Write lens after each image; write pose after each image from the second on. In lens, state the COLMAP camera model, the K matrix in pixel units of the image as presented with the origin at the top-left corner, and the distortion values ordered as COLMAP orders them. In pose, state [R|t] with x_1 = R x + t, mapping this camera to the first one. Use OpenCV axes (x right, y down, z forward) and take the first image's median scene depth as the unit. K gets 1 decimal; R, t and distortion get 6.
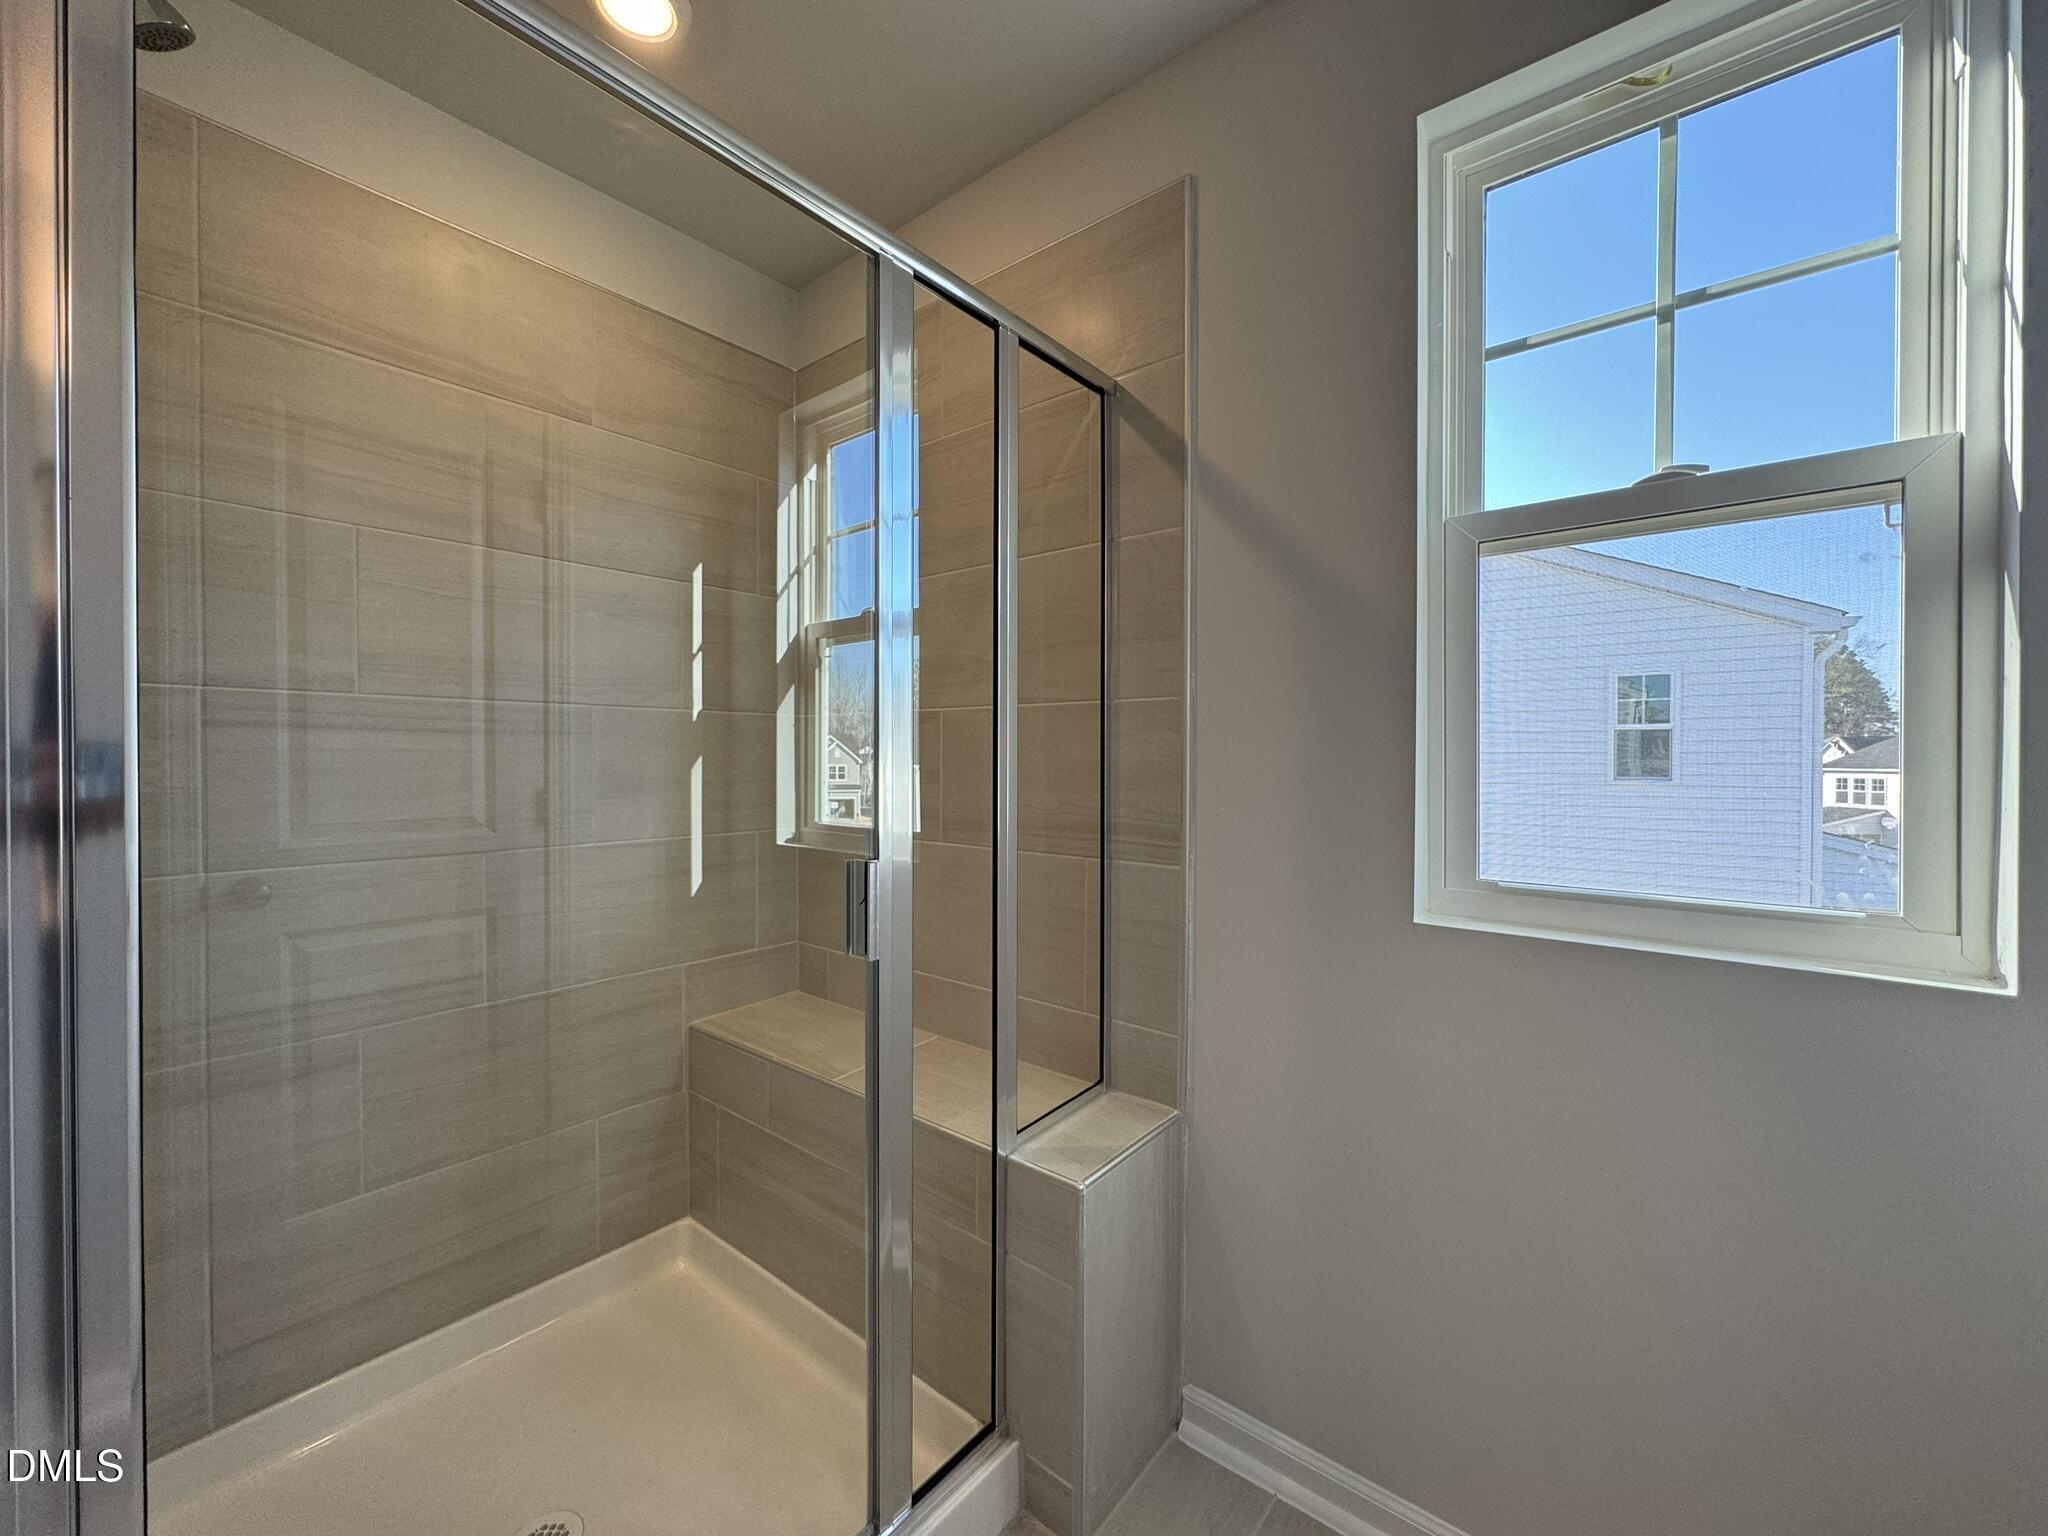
lens RADIAL K [[811.6, 0, 1023.6], [0, 811.6, 772.4], [0, 0, 1]] dist [-0.003031, 0.000086]
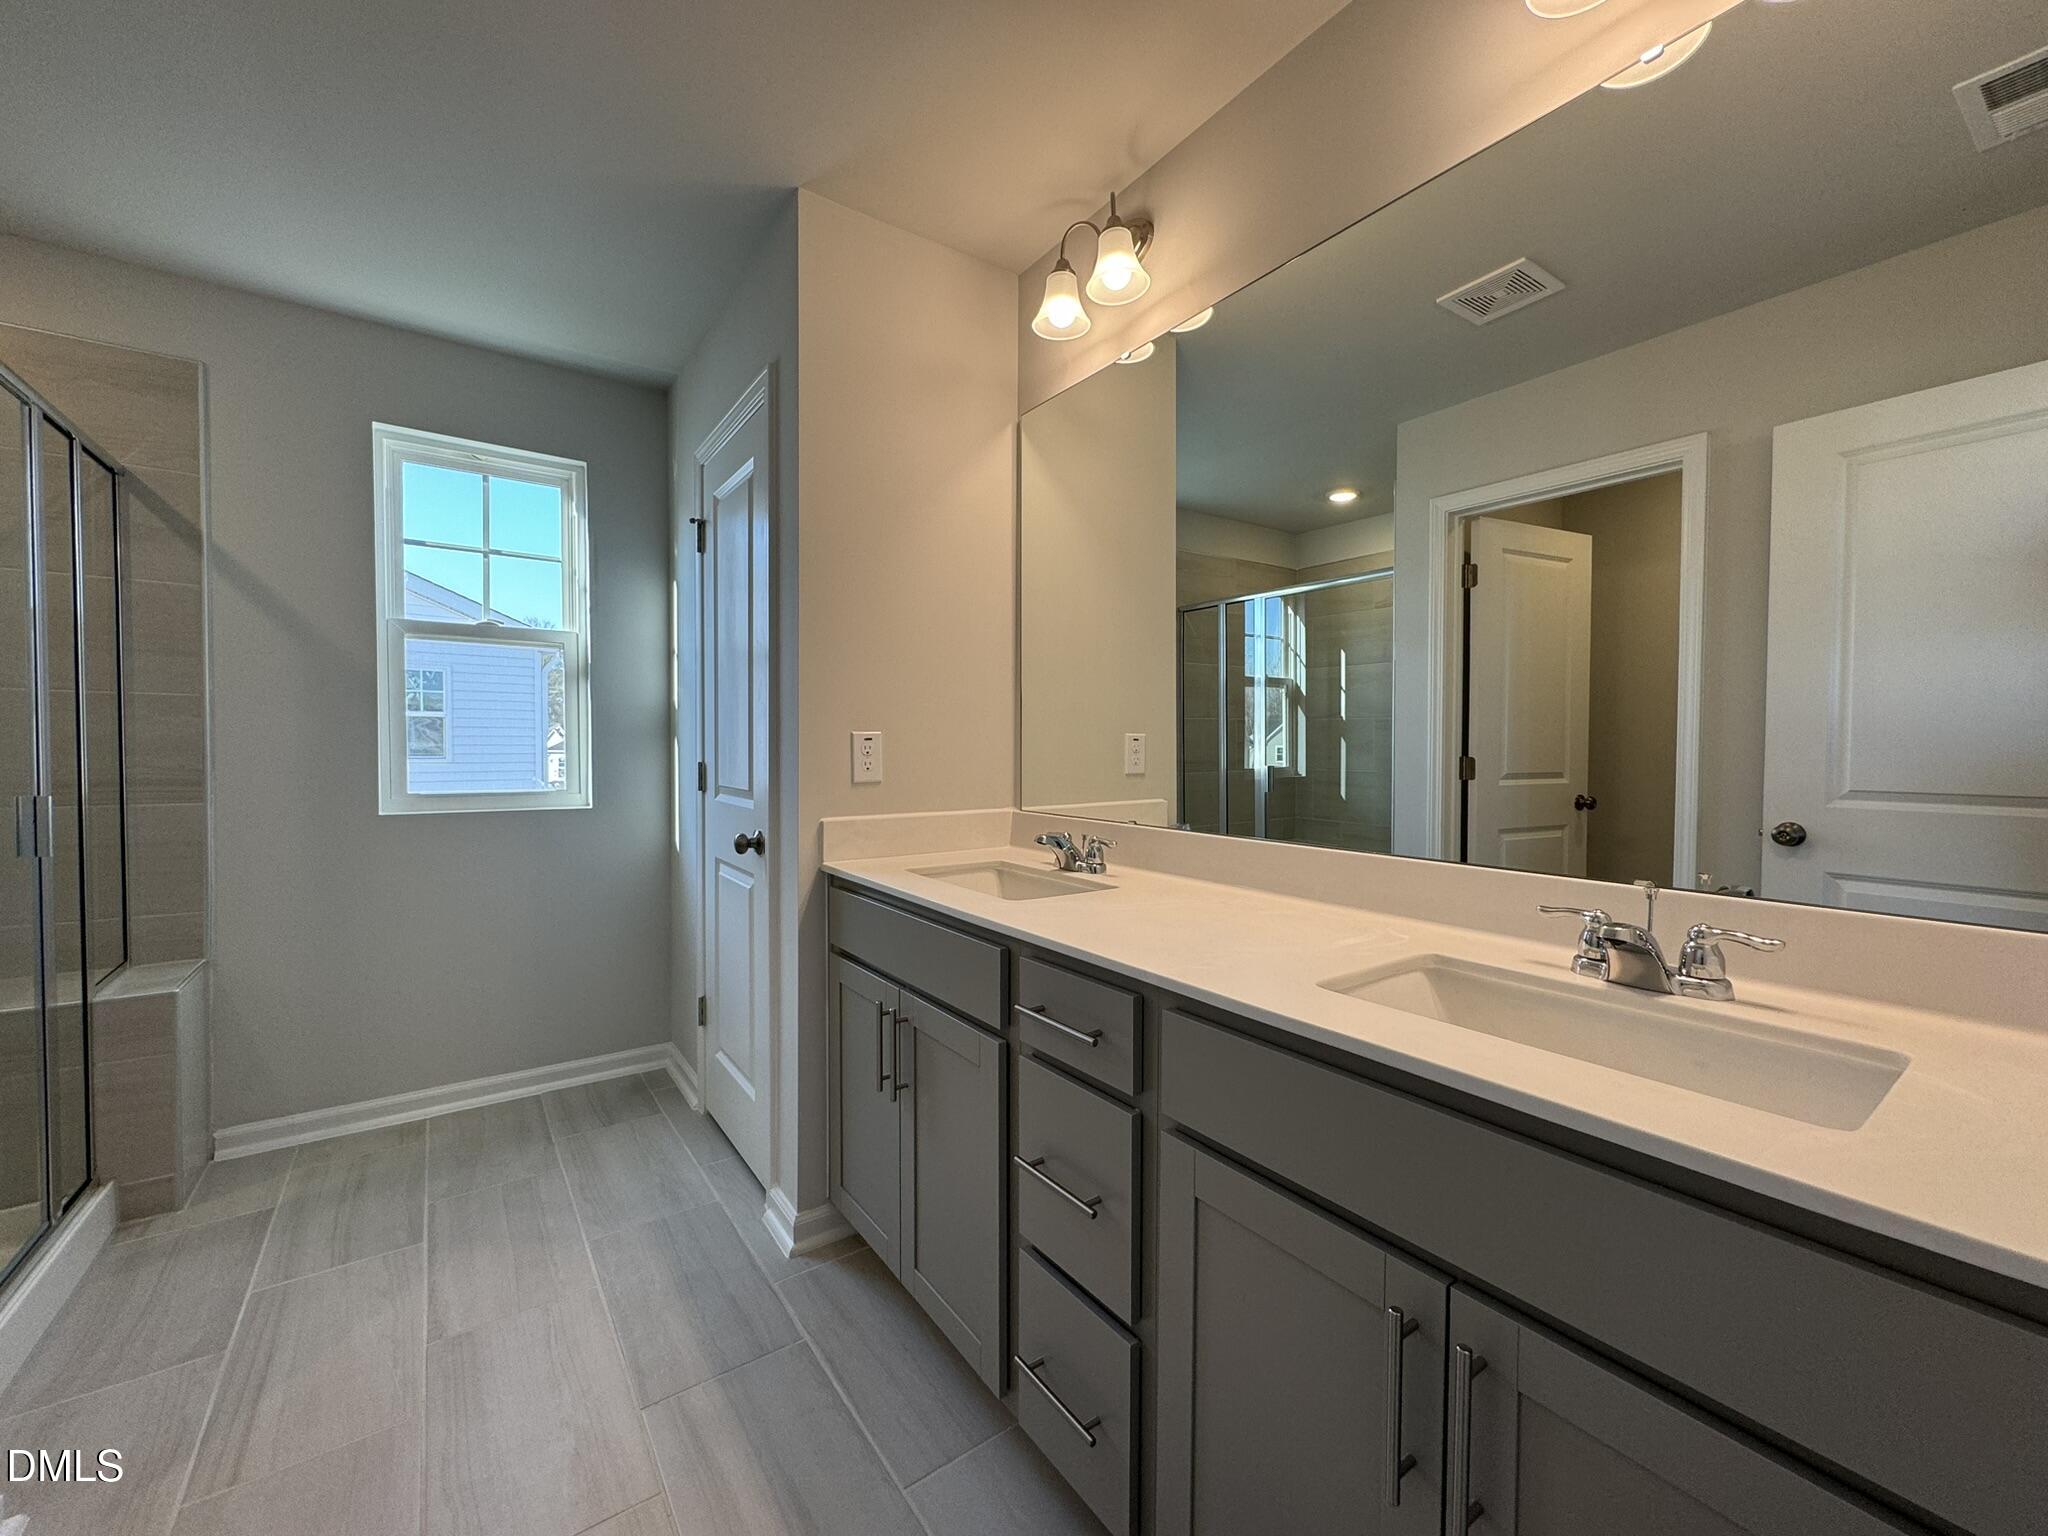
lens RADIAL K [[811.6, 0, 1017.8], [0, 811.6, 764.7], [0, 0, 1]] dist [-0.003031, 0.000086]
pose [[0.264451, -0.019420, 0.964203, -0.901049], [0.008714, 0.999805, 0.017747, 0.028752], [-0.964360, 0.003709, 0.264569, -0.934293]]
